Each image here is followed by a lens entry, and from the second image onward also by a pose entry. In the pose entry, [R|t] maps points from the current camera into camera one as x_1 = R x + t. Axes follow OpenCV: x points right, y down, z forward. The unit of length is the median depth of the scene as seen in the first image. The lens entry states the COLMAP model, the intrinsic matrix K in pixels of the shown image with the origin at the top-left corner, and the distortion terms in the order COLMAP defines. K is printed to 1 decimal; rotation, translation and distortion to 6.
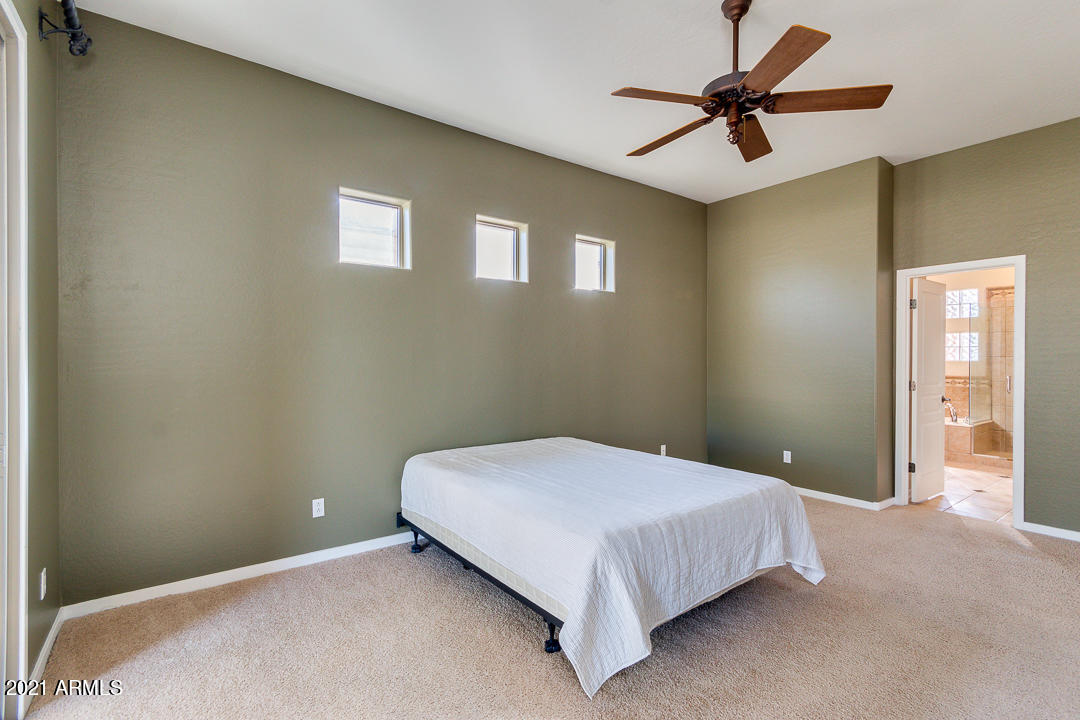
lens RADIAL K [[504.1, 0, 538.7], [0, 504.1, 357.1], [0, 0, 1]] dist [0.010616, 0.001986]
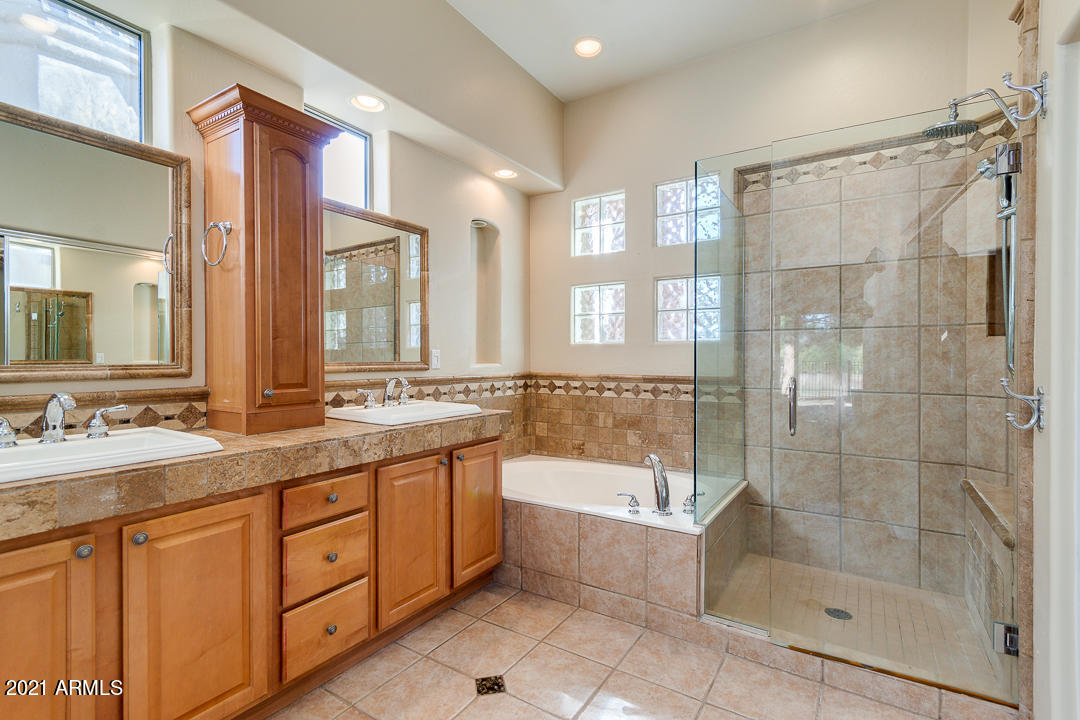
lens RADIAL K [[504.1, 0, 540.6], [0, 504.1, 363.2], [0, 0, 1]] dist [0.010616, 0.001986]
pose [[0.936251, 0.002080, 0.351326, 0.581542], [-0.001298, 0.999996, -0.002462, 0.028133], [-0.351330, 0.001849, 0.936250, 0.664377]]
